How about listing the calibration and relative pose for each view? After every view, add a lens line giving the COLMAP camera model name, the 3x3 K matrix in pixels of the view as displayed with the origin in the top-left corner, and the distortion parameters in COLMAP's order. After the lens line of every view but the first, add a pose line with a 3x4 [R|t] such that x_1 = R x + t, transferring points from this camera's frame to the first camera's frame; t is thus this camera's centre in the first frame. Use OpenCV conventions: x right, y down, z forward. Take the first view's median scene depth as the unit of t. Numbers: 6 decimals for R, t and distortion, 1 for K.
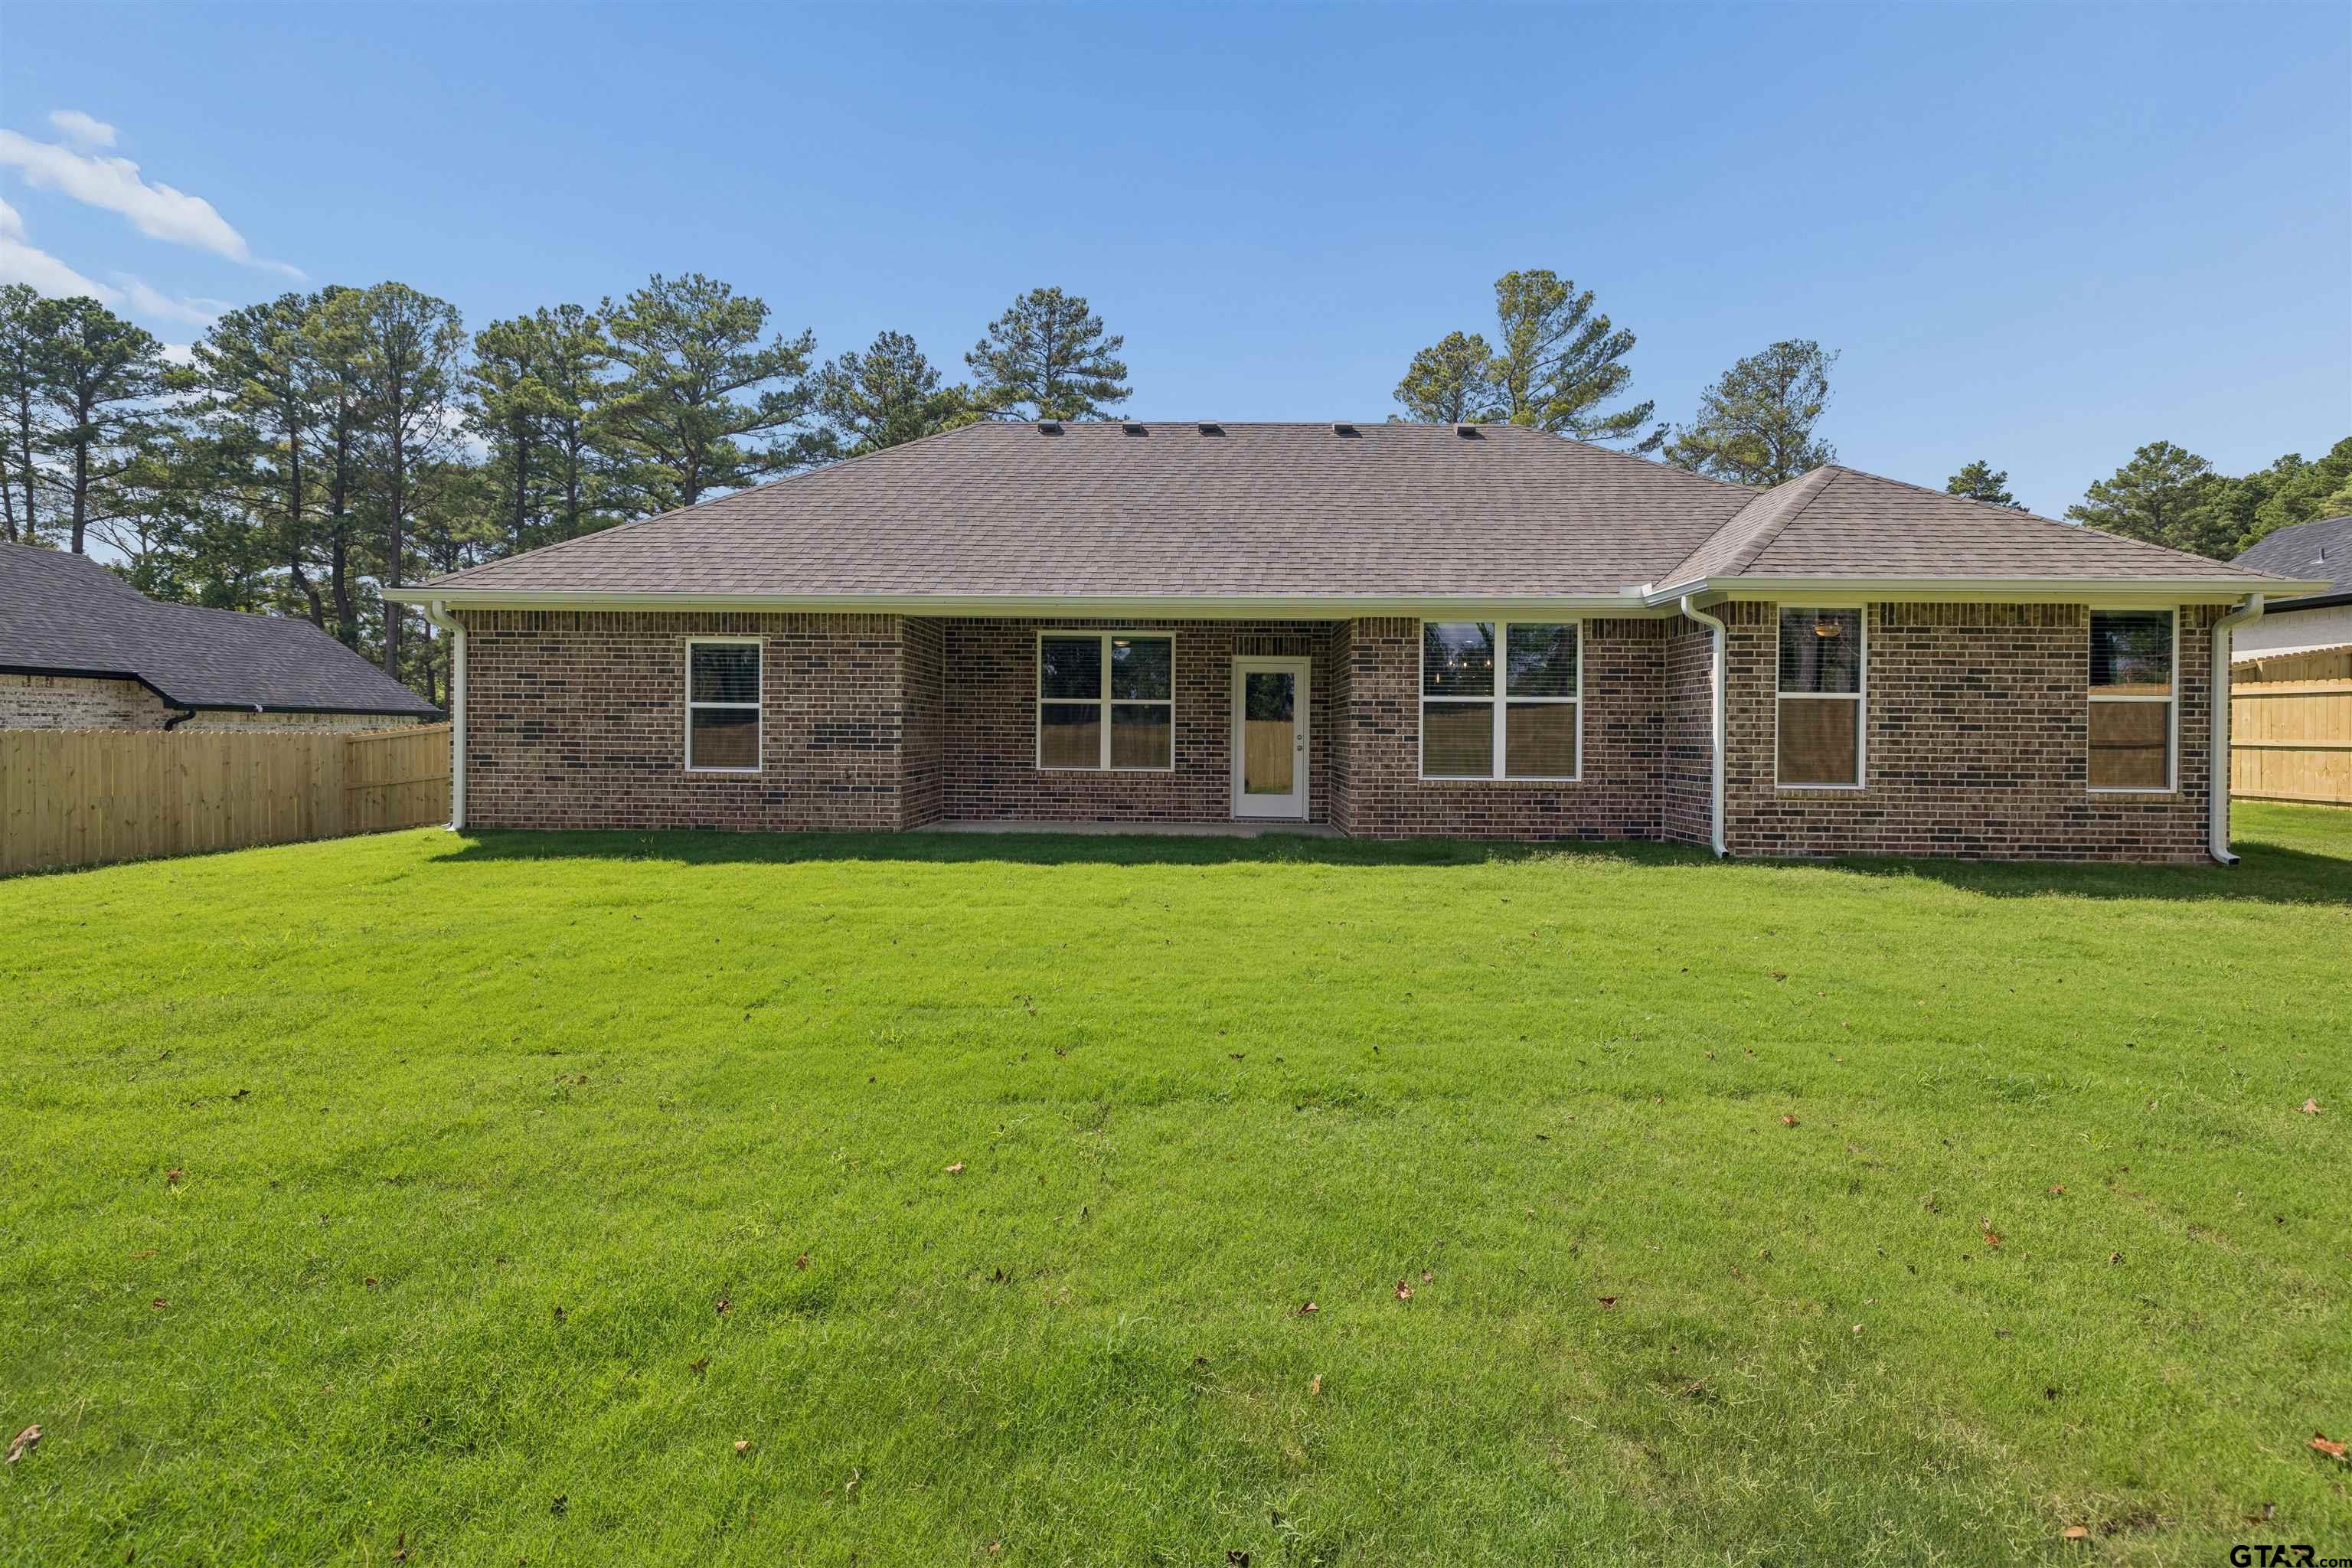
lens RADIAL K [[994.6, 0, 1182.0], [0, 994.6, 768.1], [0, 0, 1]] dist [0.003282, -0.000061]
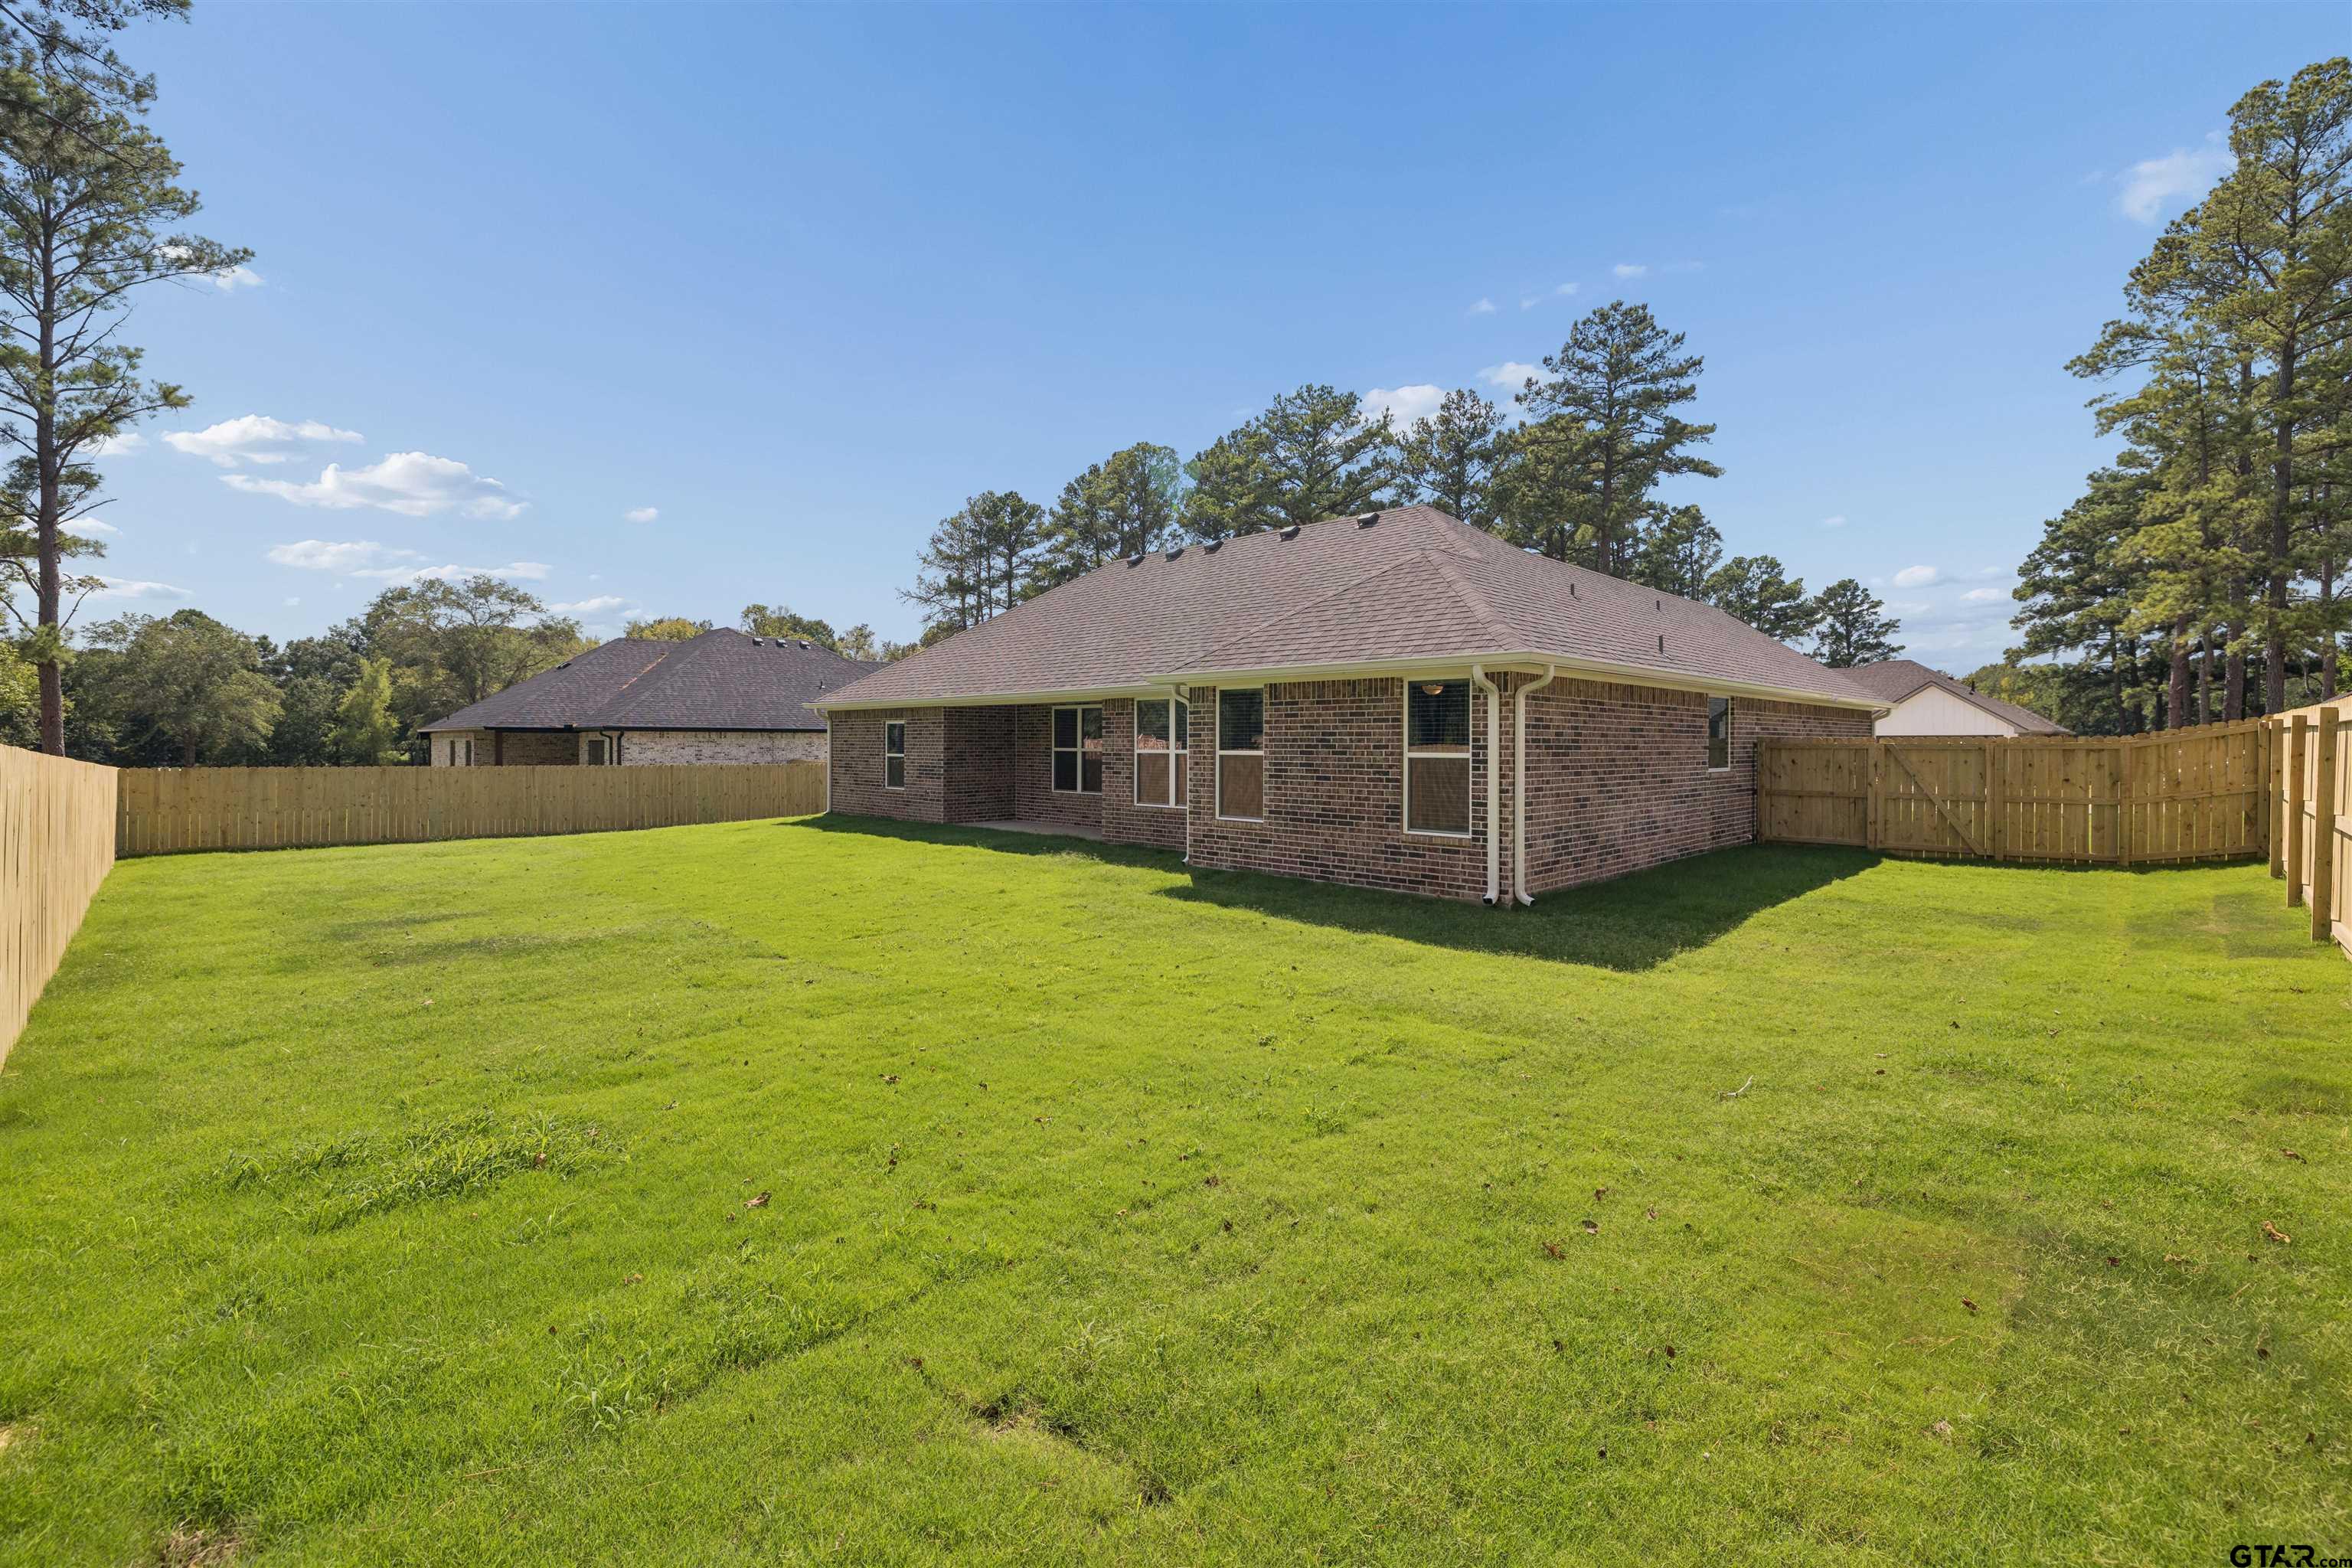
lens RADIAL K [[994.6, 0, 1178.2], [0, 994.6, 762.5], [0, 0, 1]] dist [0.003282, -0.000061]
pose [[0.728554, 0.005377, -0.684967, 1.092423], [-0.017341, 0.999793, -0.010595, -0.031384], [0.684769, 0.019597, 0.728497, -0.040022]]
